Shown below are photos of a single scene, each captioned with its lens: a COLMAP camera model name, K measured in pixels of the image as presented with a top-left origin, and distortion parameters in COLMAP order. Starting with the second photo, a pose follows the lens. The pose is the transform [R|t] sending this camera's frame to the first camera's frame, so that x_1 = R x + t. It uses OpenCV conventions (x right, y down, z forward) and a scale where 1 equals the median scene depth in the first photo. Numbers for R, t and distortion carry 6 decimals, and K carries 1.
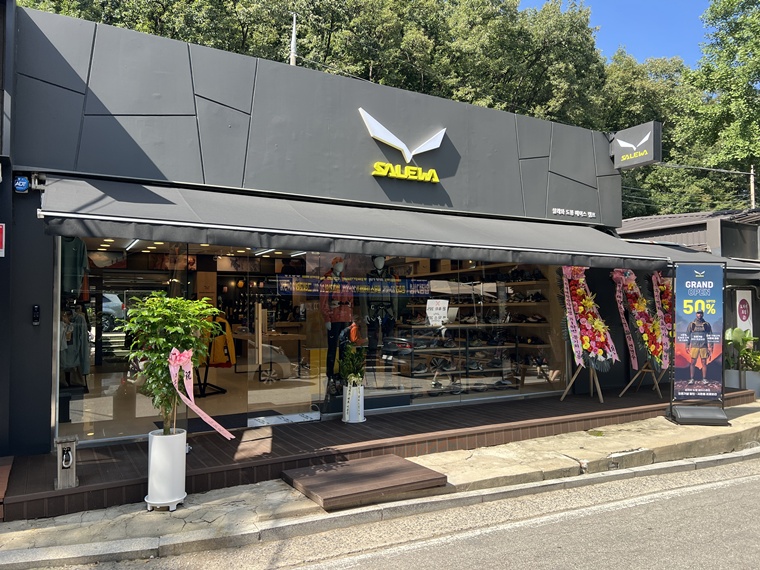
lens RADIAL K [[581.5, 0, 380.2], [0, 581.5, 289.0], [0, 0, 1]] dist [0.029252, -0.029550]
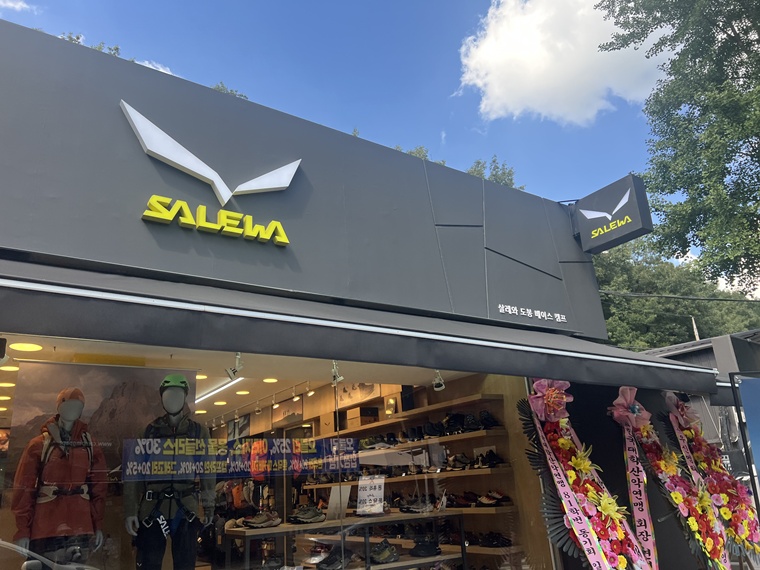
lens RADIAL K [[581.5, 0, 374.7], [0, 581.5, 284.1], [0, 0, 1]] dist [0.029252, -0.029550]
pose [[0.996498, -0.027650, 0.078913, 0.122409], [0.050067, 0.953171, -0.298259, 0.017286], [-0.066971, 0.301165, 0.951217, 0.434924]]
